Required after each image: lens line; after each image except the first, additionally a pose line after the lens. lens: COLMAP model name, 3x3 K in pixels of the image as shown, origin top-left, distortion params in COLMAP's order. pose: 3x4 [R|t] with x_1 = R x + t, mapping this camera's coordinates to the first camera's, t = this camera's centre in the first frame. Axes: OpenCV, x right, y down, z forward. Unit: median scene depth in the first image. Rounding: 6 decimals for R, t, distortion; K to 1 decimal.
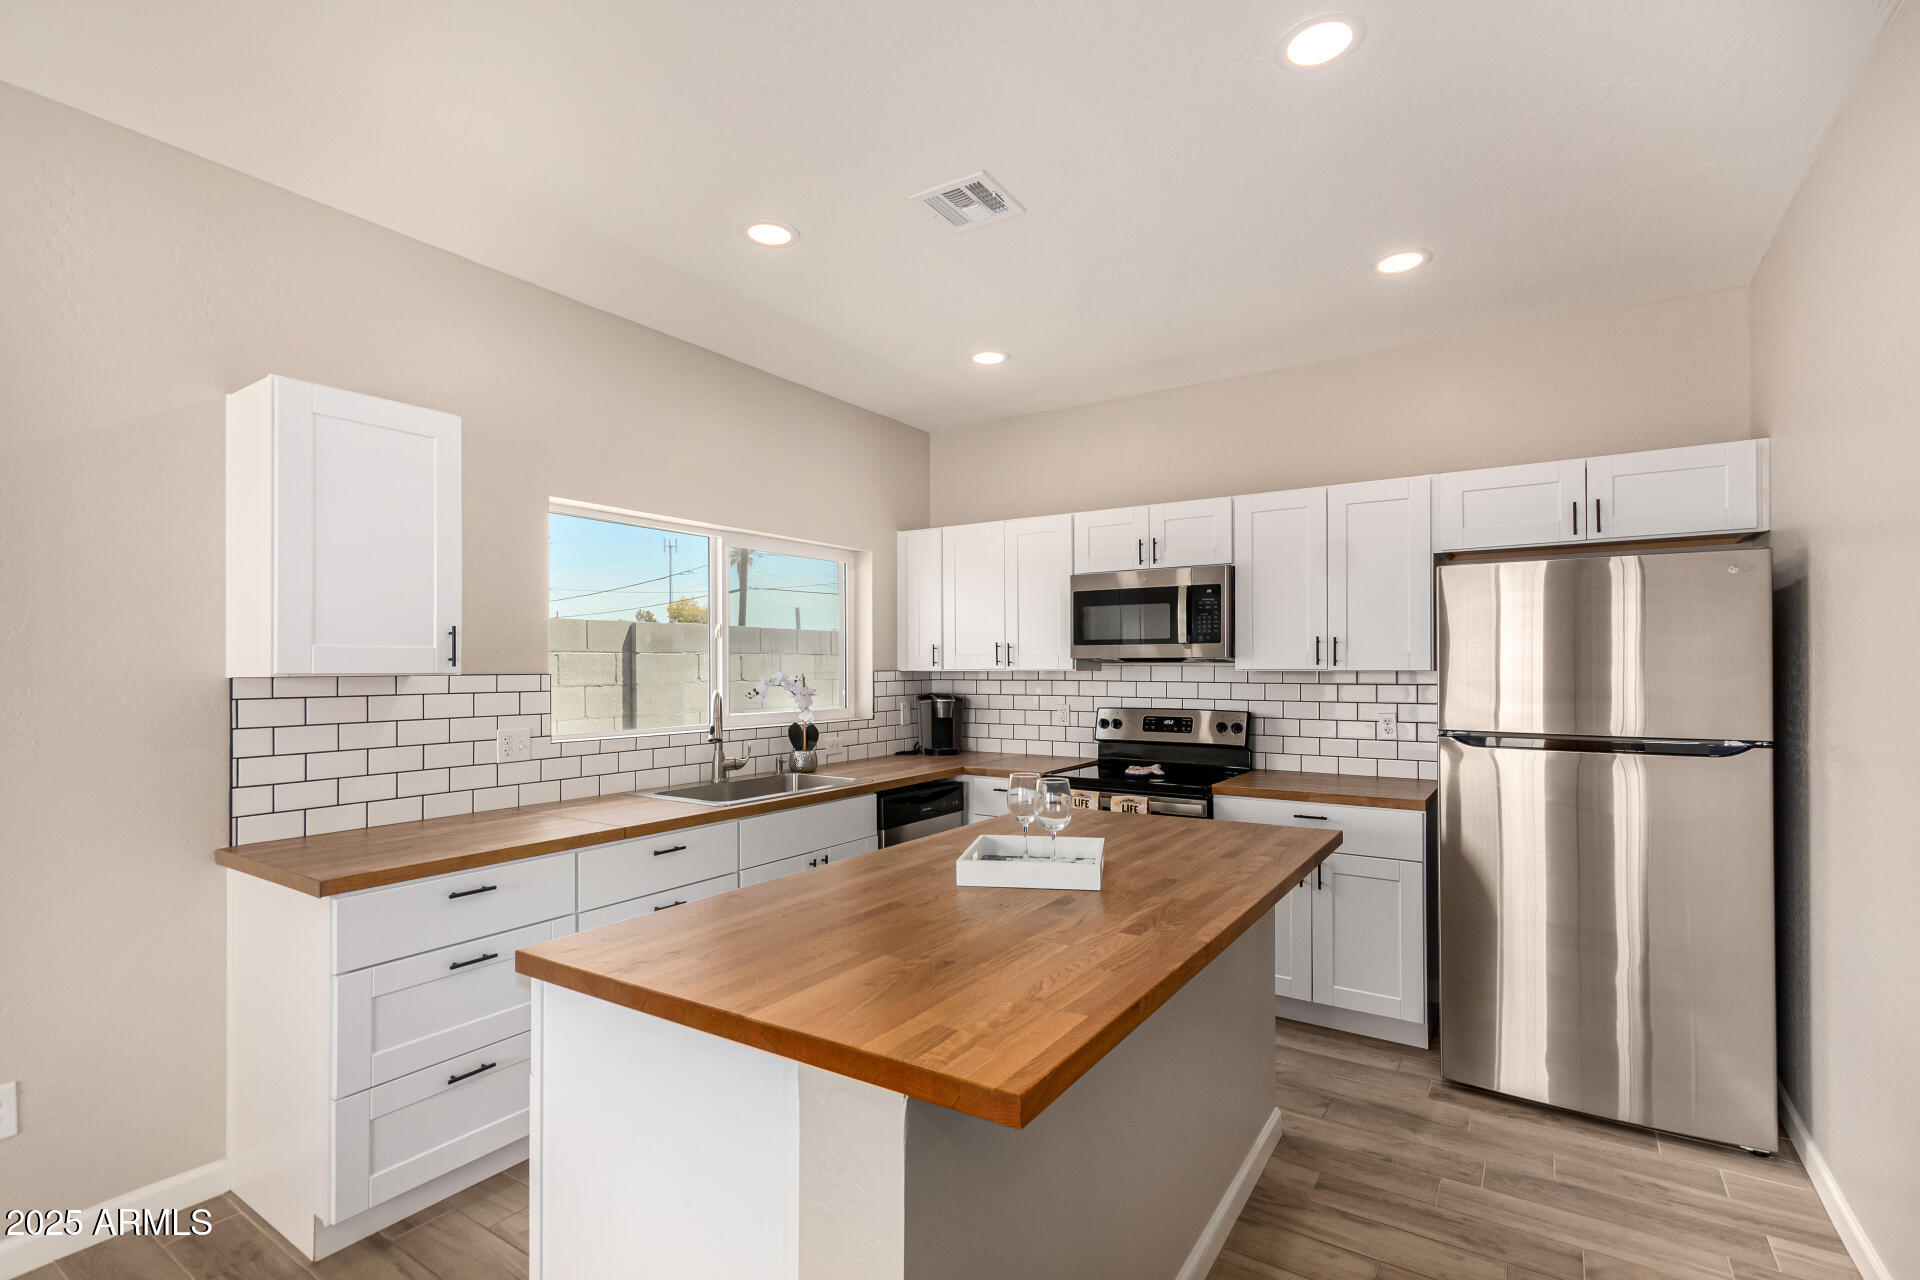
lens RADIAL K [[886.3, 0, 964.3], [0, 886.3, 655.1], [0, 0, 1]] dist [-0.000329, 0.003292]
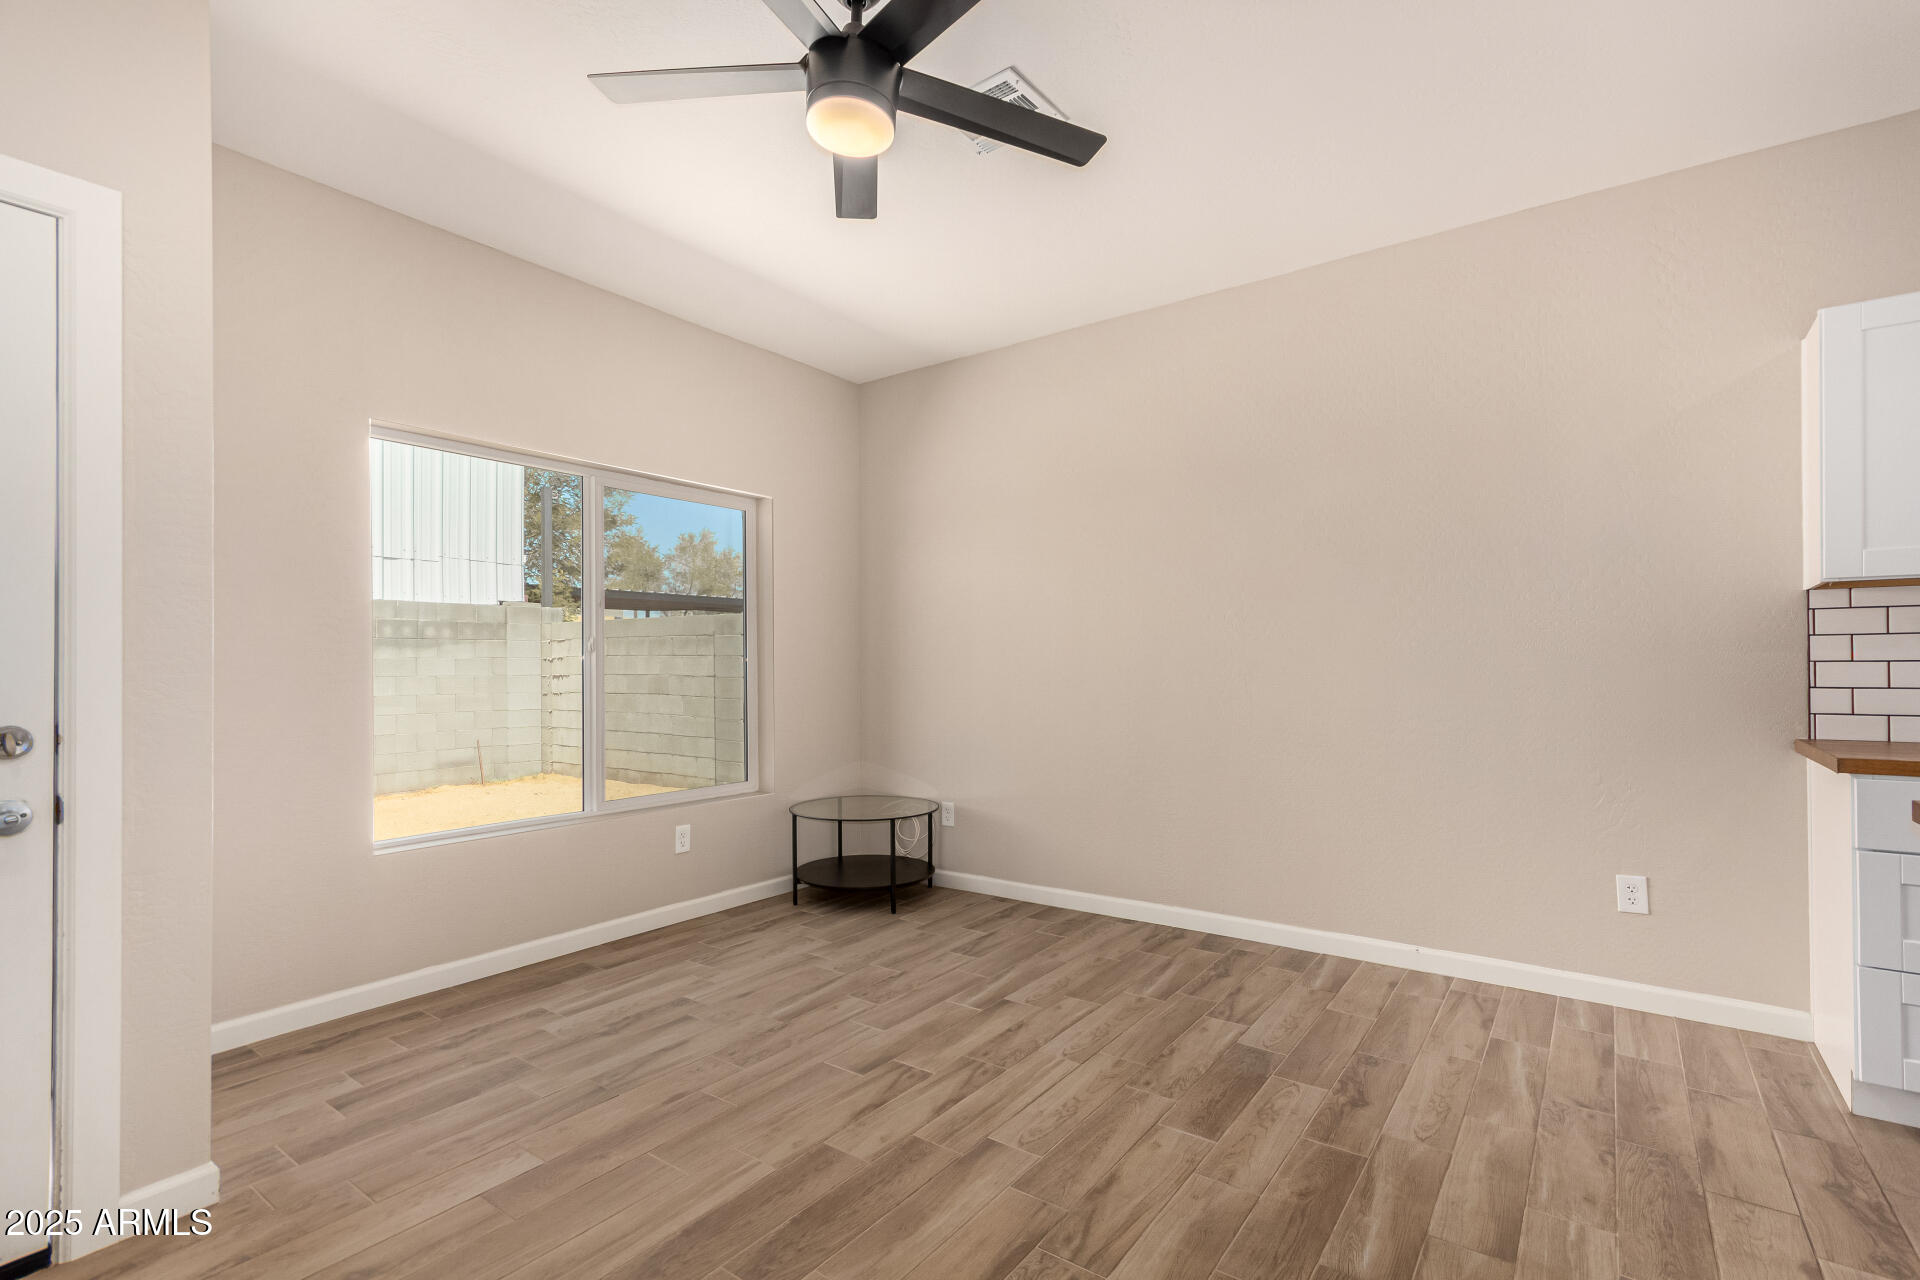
lens RADIAL K [[886.3, 0, 959.7], [0, 886.3, 682.9], [0, 0, 1]] dist [-0.000329, 0.003292]
pose [[-0.041649, 0.026859, -0.998771, 0.227226], [0.018430, 0.999489, 0.026109, 0.060674], [0.998962, -0.017320, -0.042123, -0.023837]]
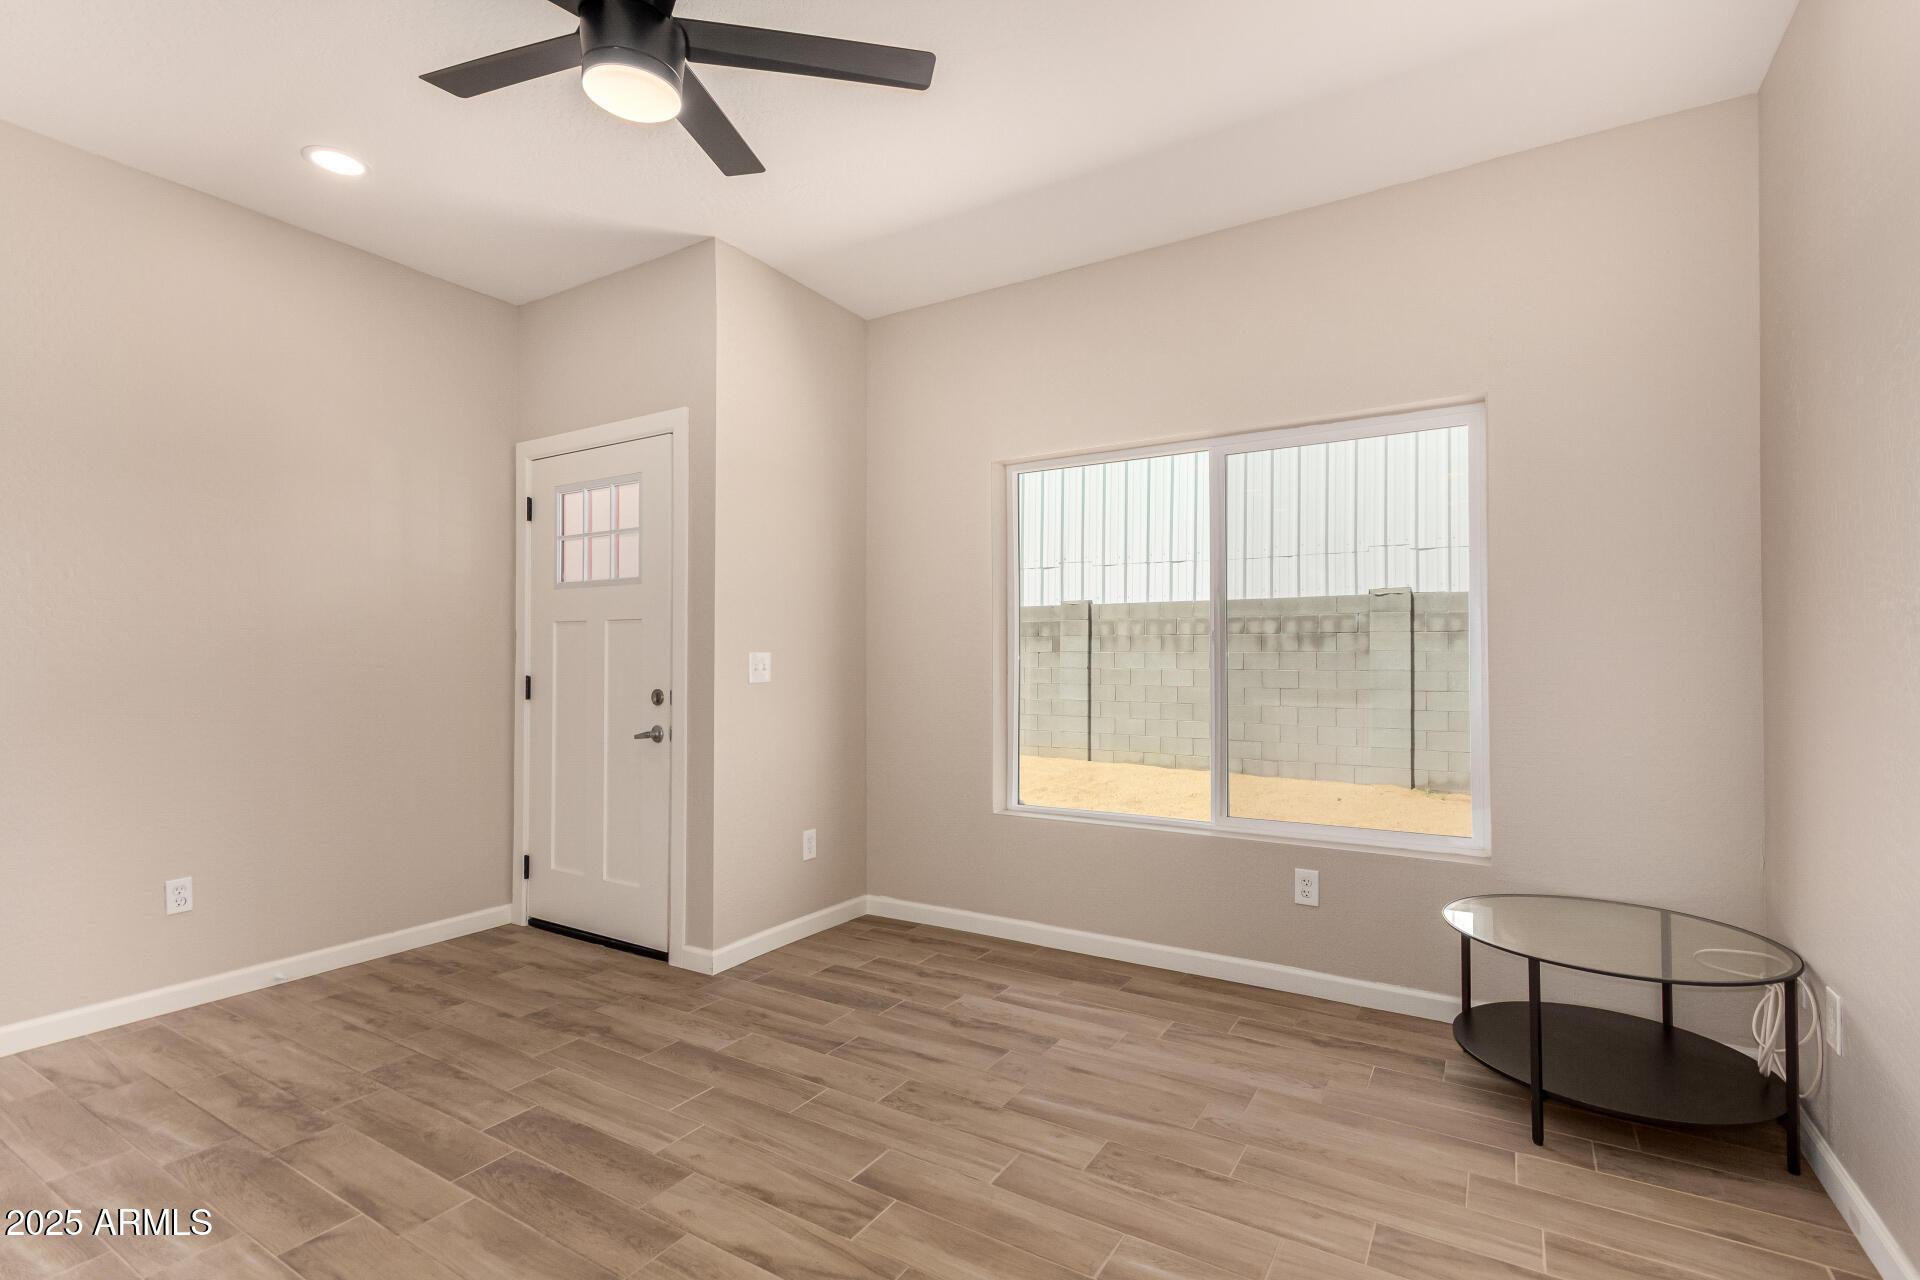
lens RADIAL K [[882.4, 0, 962.3], [0, 882.4, 652.3], [0, 0, 1]] dist [-0.003089, 0.002660]
pose [[-0.999210, 0.002771, -0.039652, -0.492821], [0.003772, 0.999675, -0.025201, 0.073476], [0.039569, -0.025330, -0.998896, 0.412633]]
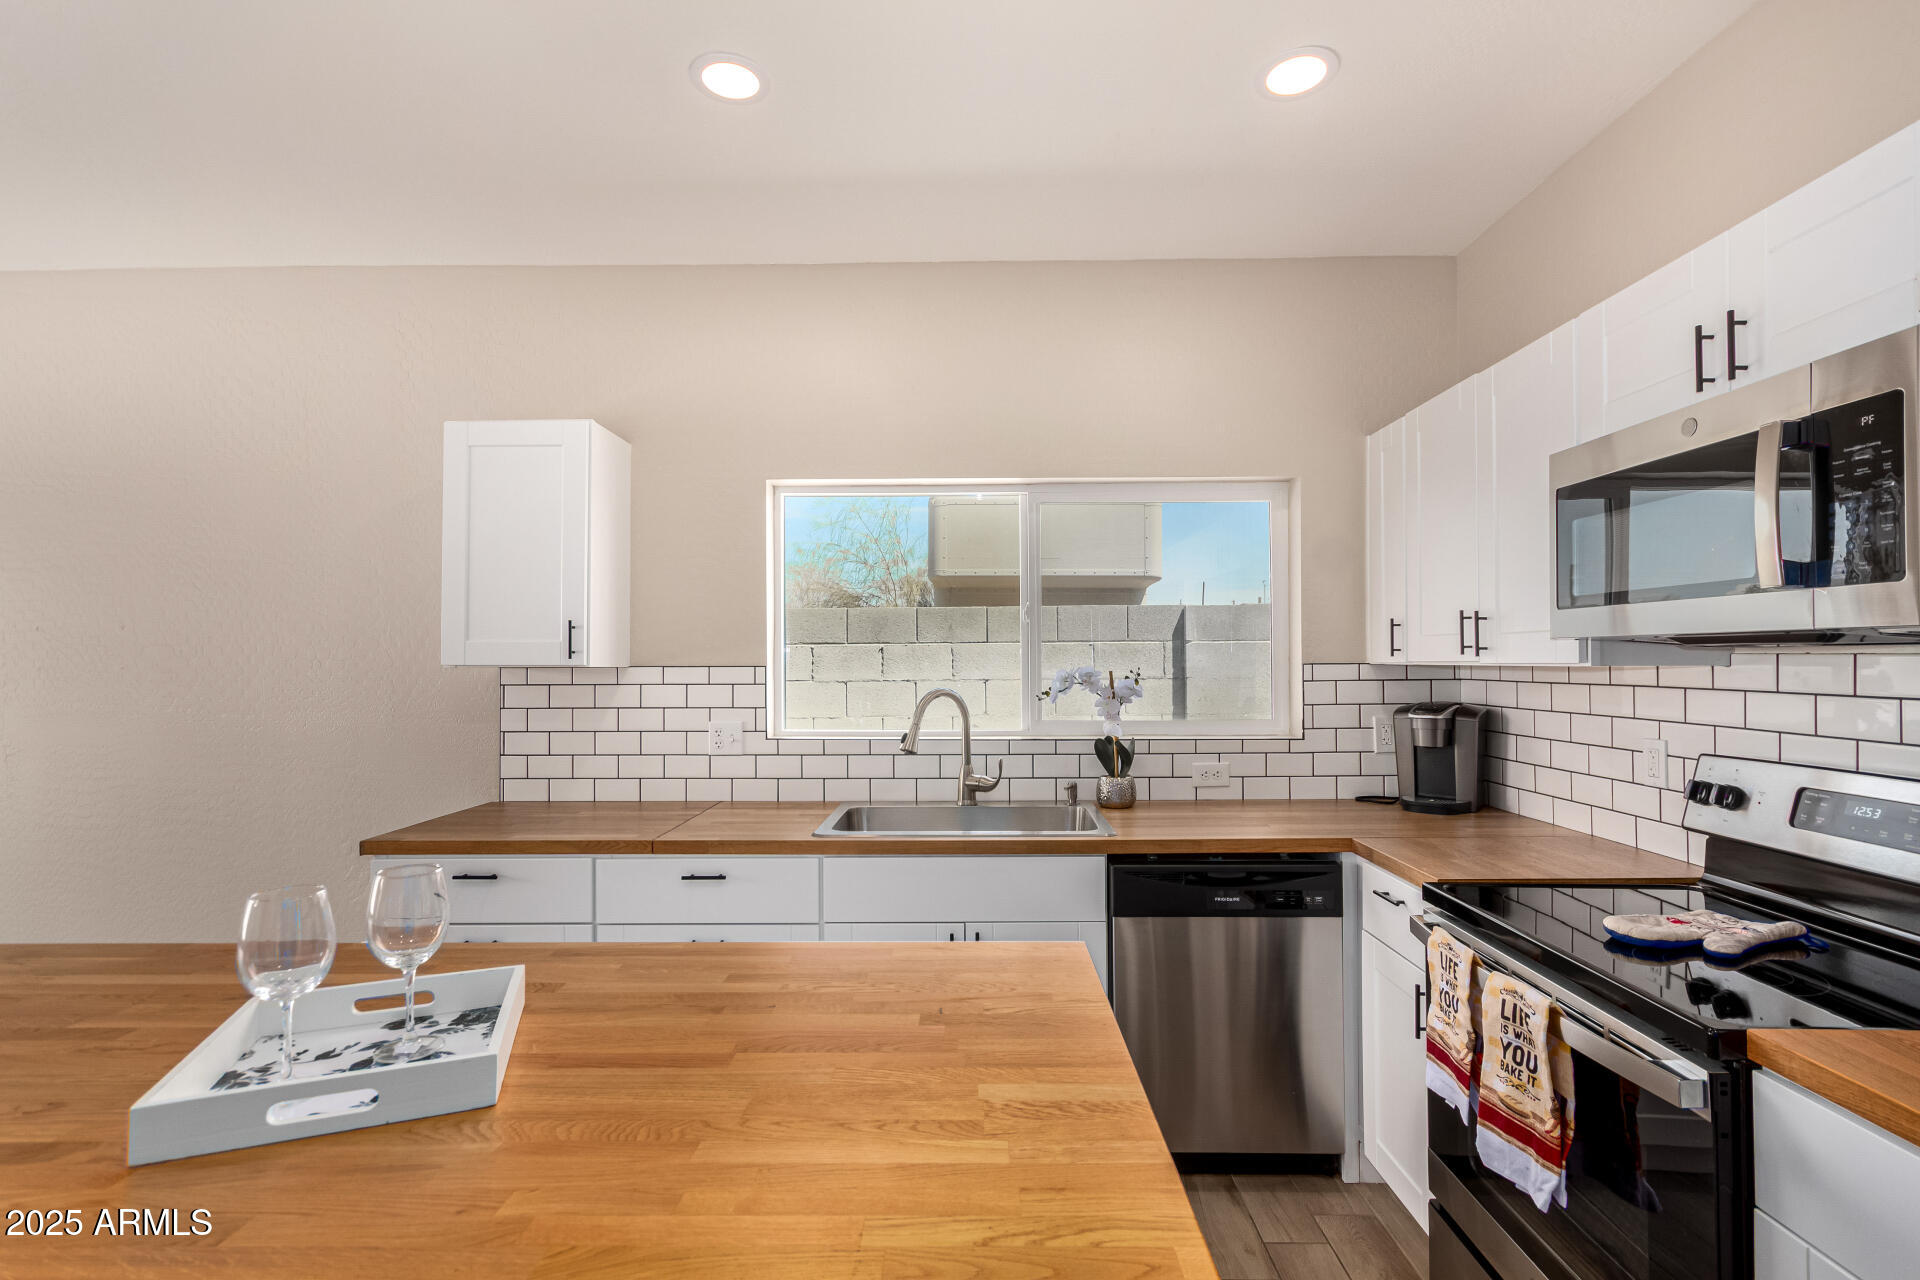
lens RADIAL K [[886.3, 0, 967.8], [0, 886.3, 650.2], [0, 0, 1]] dist [-0.000329, 0.003292]
pose [[0.534754, -0.007923, -0.844971, 0.384480], [0.013643, 0.999907, -0.000741, 0.006596], [0.844898, -0.011132, 0.534812, 0.571146]]
